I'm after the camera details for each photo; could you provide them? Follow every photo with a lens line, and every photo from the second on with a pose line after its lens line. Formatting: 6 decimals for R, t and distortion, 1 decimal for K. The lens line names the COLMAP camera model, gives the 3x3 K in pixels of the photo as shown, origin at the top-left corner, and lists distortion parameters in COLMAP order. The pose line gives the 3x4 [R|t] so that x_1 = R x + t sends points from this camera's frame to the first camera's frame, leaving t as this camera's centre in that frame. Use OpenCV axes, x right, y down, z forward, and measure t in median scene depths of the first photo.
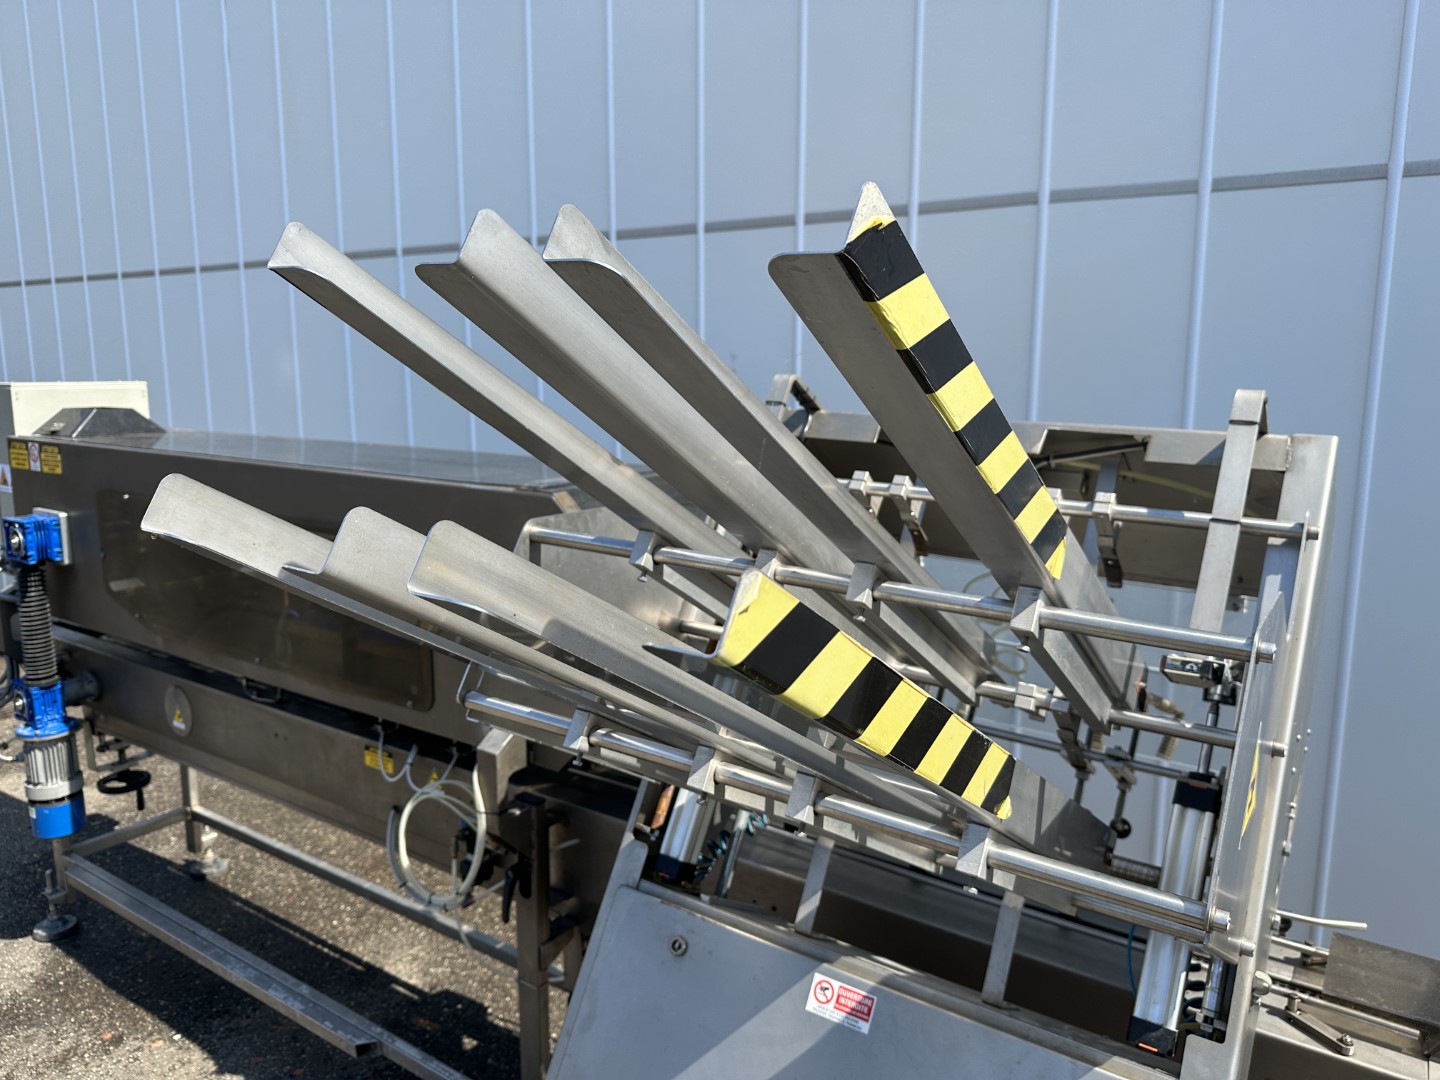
lens RADIAL K [[1020.4, 0, 726.9], [0, 1020.4, 529.7], [0, 0, 1]] dist [0.015273, -0.004599]
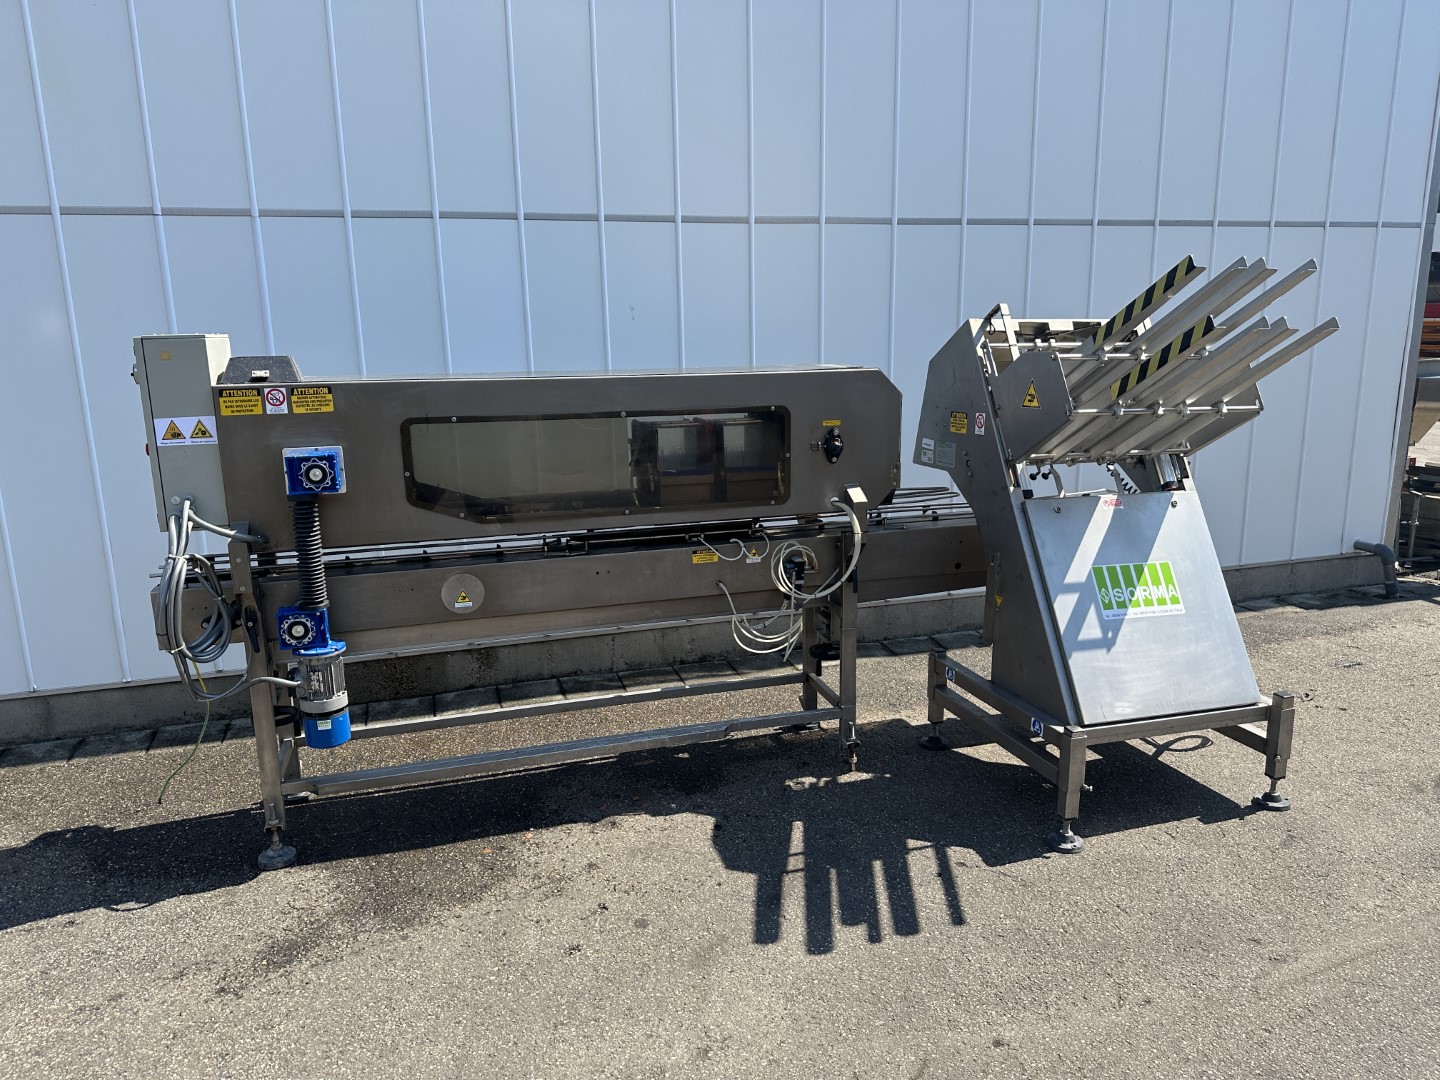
lens RADIAL K [[1020.4, 0, 724.9], [0, 1020.4, 541.9], [0, 0, 1]] dist [0.015273, -0.004599]
pose [[0.635048, -0.174074, 0.752604, -1.241484], [0.148191, 0.983636, 0.102467, 0.035135], [-0.758125, 0.046458, 0.650452, -0.048615]]
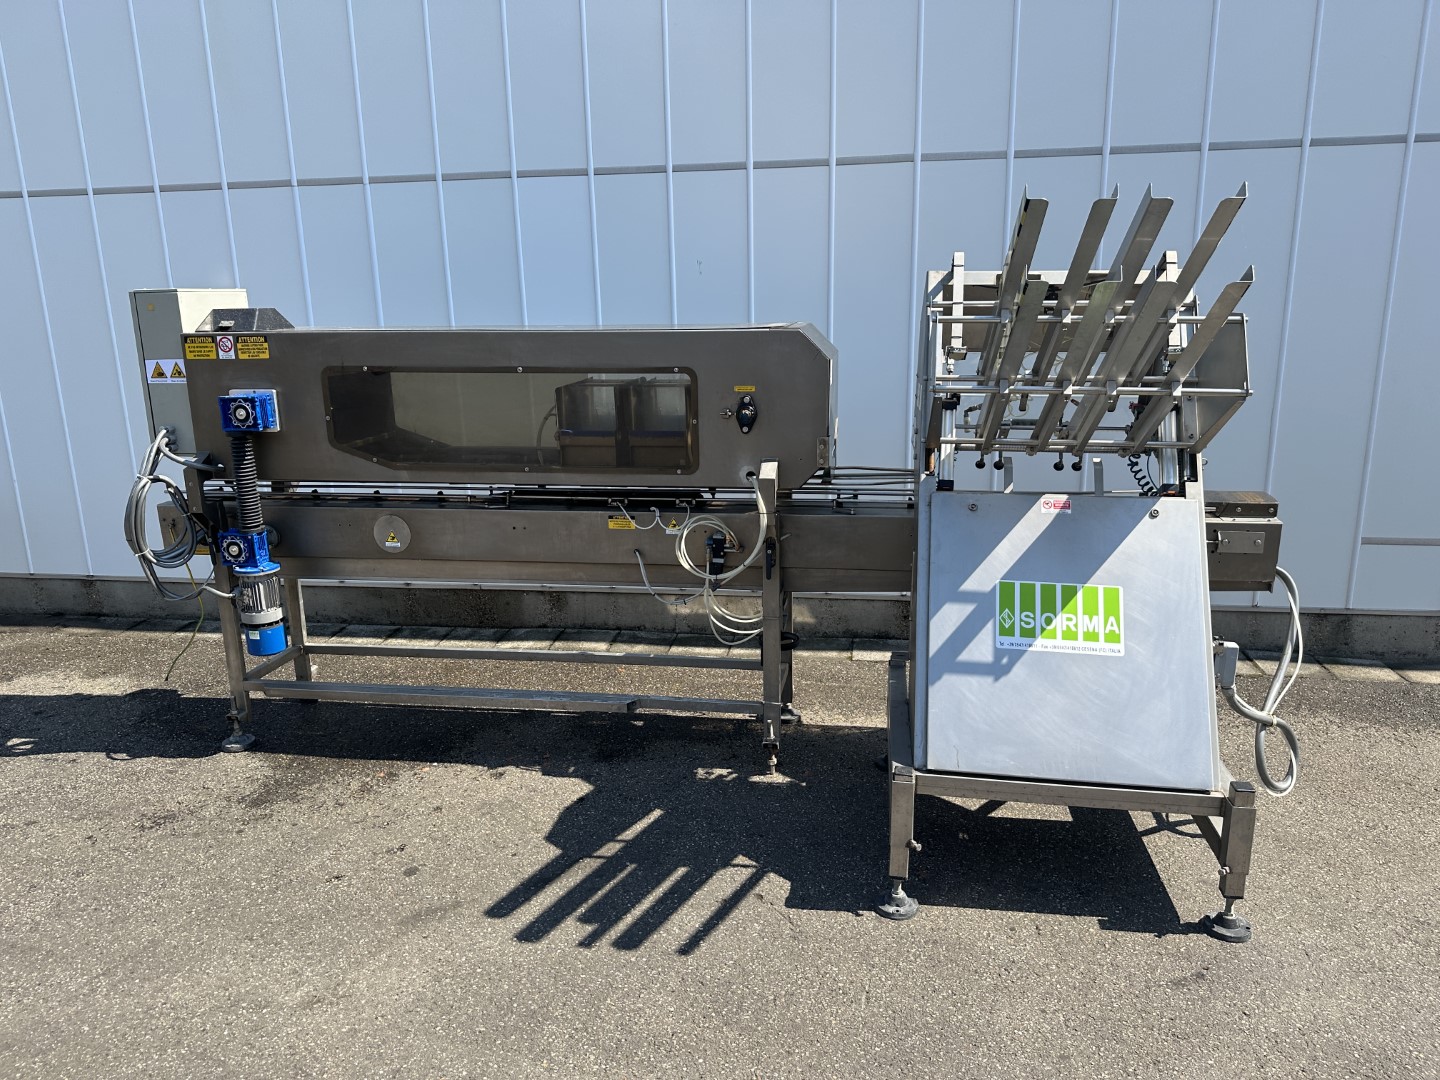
lens RADIAL K [[1020.4, 0, 724.0], [0, 1020.4, 539.5], [0, 0, 1]] dist [0.015273, -0.004599]
pose [[0.910366, -0.118061, 0.396604, -0.662513], [0.090622, 0.992052, 0.087301, 0.106498], [-0.403758, -0.043535, 0.913829, -0.380778]]
